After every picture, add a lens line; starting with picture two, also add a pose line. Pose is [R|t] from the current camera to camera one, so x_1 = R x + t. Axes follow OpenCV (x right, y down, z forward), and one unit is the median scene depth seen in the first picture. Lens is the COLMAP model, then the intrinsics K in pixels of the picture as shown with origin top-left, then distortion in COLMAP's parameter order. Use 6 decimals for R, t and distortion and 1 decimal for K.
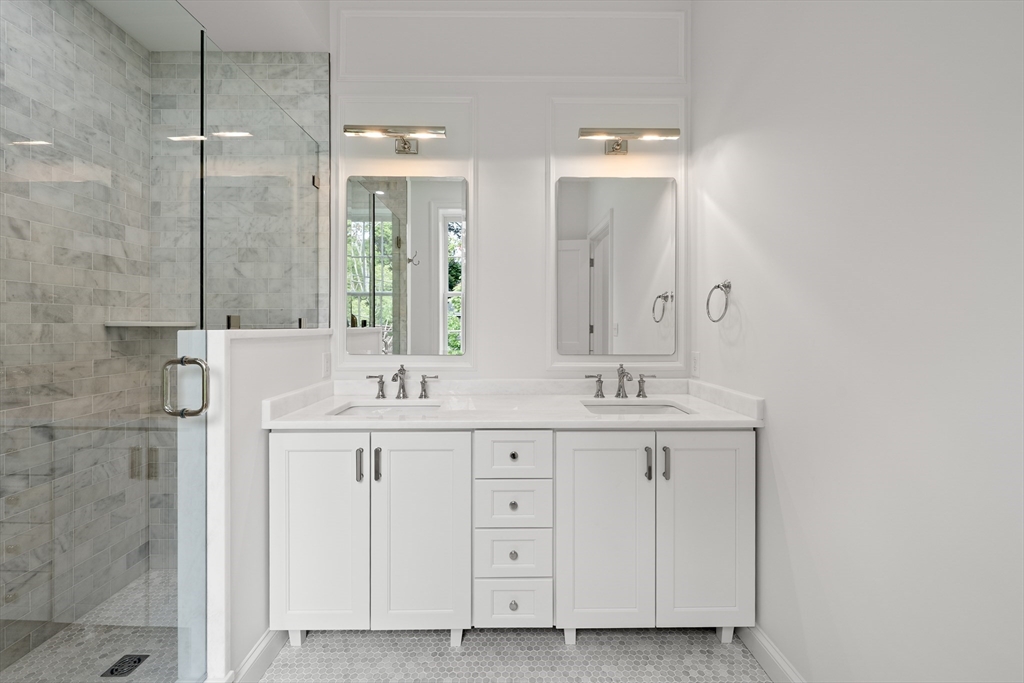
lens RADIAL K [[401.7, 0, 507.2], [0, 401.7, 338.1], [0, 0, 1]] dist [-0.001377, 0.000176]
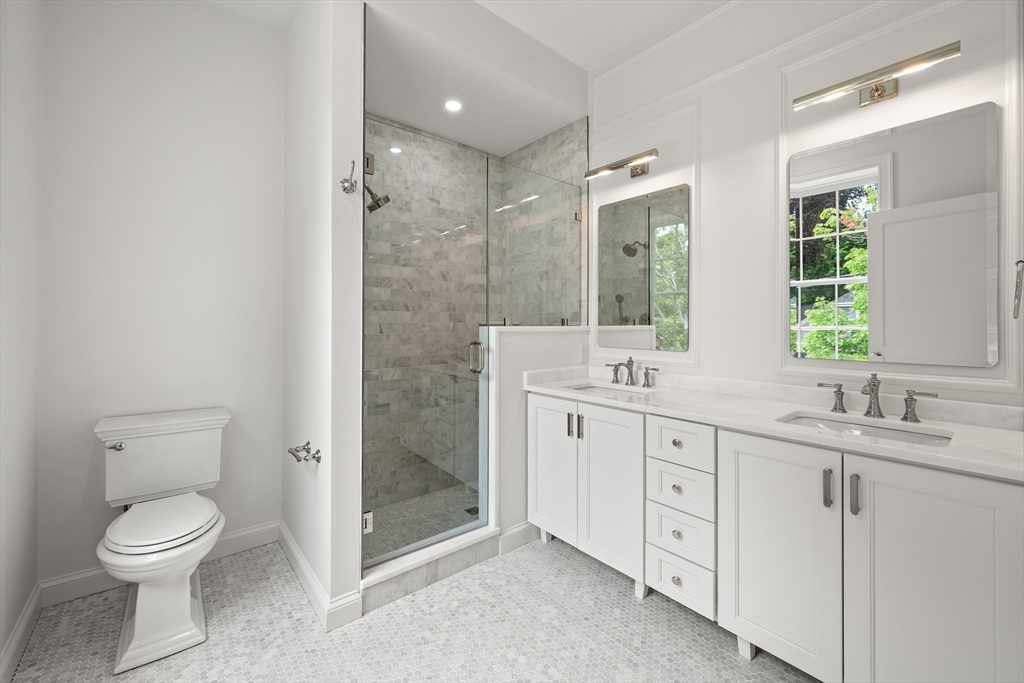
lens RADIAL K [[419.3, 0, 514.1], [0, 419.3, 342.8], [0, 0, 1]] dist [0.001696, 0.000159]
pose [[0.634370, 0.035674, -0.772206, 0.487874], [-0.023882, 0.999362, 0.026548, 0.000093], [0.772661, 0.001600, 0.634817, -0.054969]]
